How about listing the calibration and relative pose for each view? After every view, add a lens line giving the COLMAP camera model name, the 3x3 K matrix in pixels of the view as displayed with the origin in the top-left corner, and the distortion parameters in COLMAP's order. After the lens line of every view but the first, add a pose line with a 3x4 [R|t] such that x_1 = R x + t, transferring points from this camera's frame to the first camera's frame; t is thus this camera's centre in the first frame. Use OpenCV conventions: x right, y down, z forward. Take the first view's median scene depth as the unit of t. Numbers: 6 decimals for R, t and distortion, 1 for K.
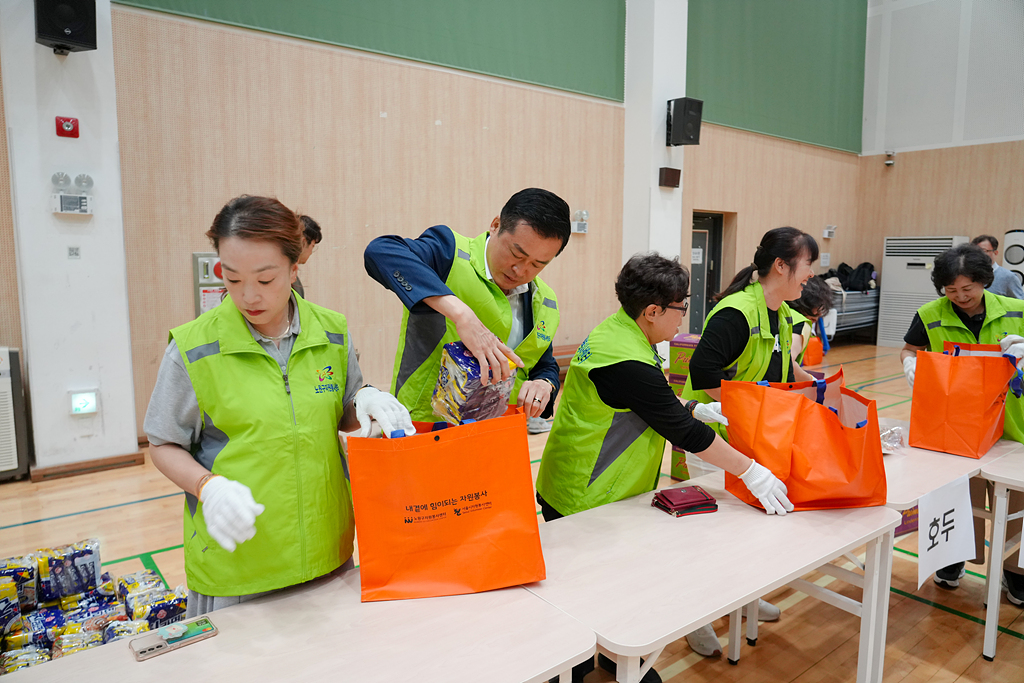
lens RADIAL K [[687.0, 0, 512.0], [0, 687.0, 322.9], [0, 0, 1]] dist [-0.004433, -0.002961]
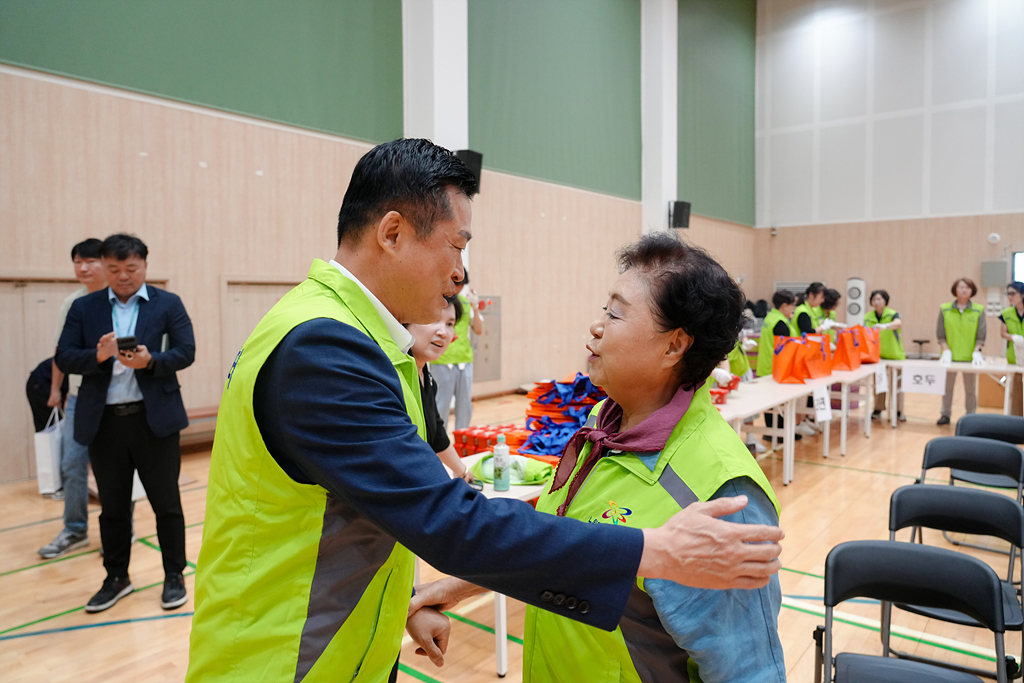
lens RADIAL K [[714.3, 0, 513.8], [0, 714.3, 325.4], [0, 0, 1]] dist [-0.006714, -0.001589]
pose [[0.973643, -0.018253, 0.227348, -0.517568], [0.032534, 0.997714, -0.059227, 0.057380], [-0.225747, 0.065062, 0.972011, -0.536082]]
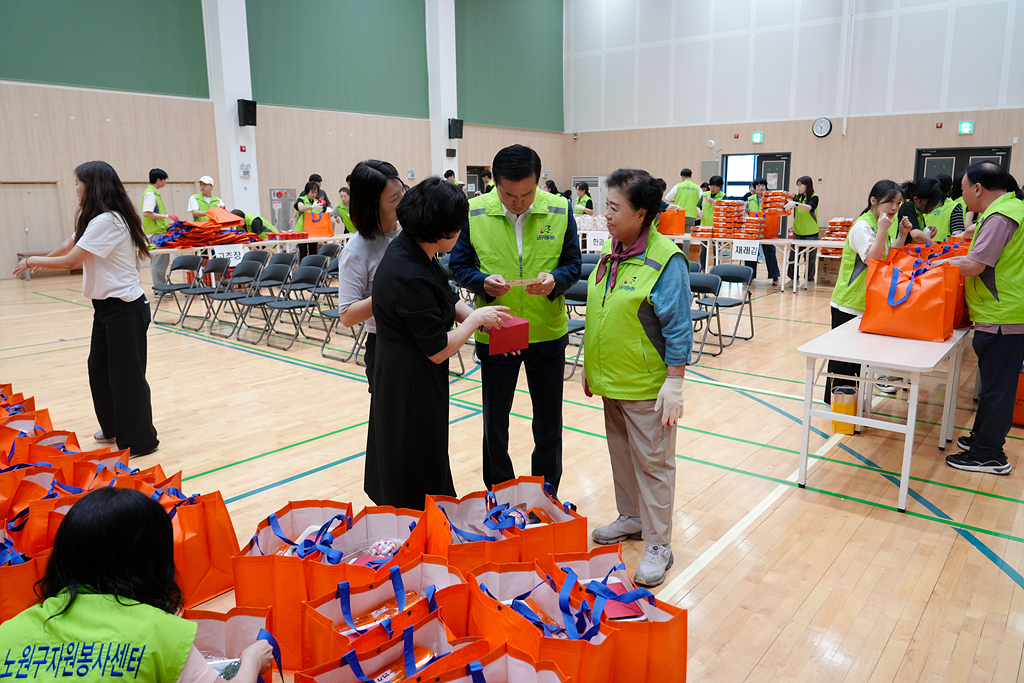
lens RADIAL K [[714.3, 0, 513.8], [0, 714.3, 325.4], [0, 0, 1]] dist [-0.006714, -0.001589]
pose [[0.979404, -0.047932, 0.196140, -0.058084], [0.029831, 0.995104, 0.094224, 0.141064], [-0.199696, -0.086432, 0.976038, -1.406093]]
